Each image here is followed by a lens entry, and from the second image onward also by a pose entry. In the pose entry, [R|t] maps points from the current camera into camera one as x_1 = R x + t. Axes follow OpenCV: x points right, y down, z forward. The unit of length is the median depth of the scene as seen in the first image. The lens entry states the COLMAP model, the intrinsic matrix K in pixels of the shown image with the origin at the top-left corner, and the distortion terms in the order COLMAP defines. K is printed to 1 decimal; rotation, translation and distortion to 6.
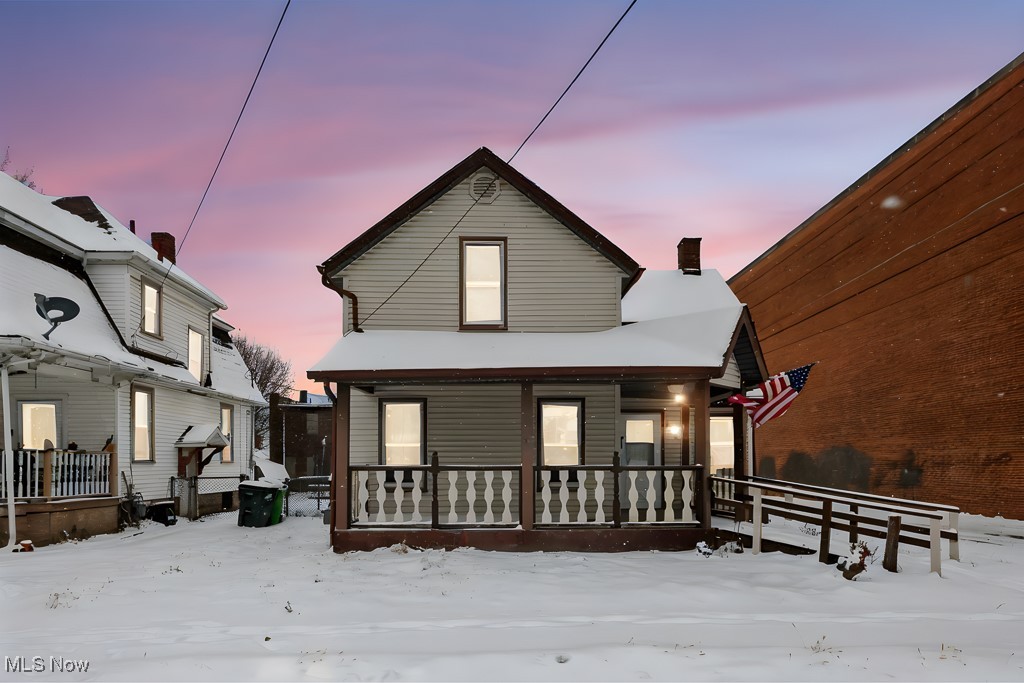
lens RADIAL K [[1193.4, 0, 512.7], [0, 1193.4, 344.6], [0, 0, 1]] dist [0.049016, 0.000000]
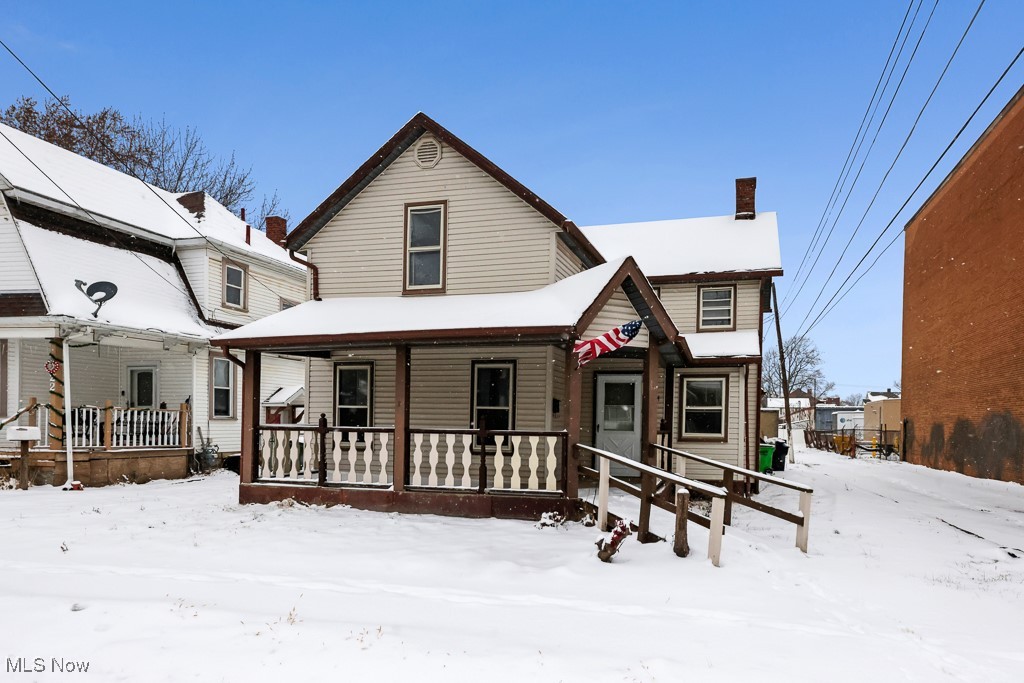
lens RADIAL K [[1193.4, 0, 512.6], [0, 1193.4, 339.3], [0, 0, 1]] dist [0.049016, 0.000000]
pose [[0.857148, -0.020193, -0.514675, 0.597054], [0.035039, 0.999202, 0.019151, 0.010030], [0.513878, -0.034449, 0.857172, 0.180506]]
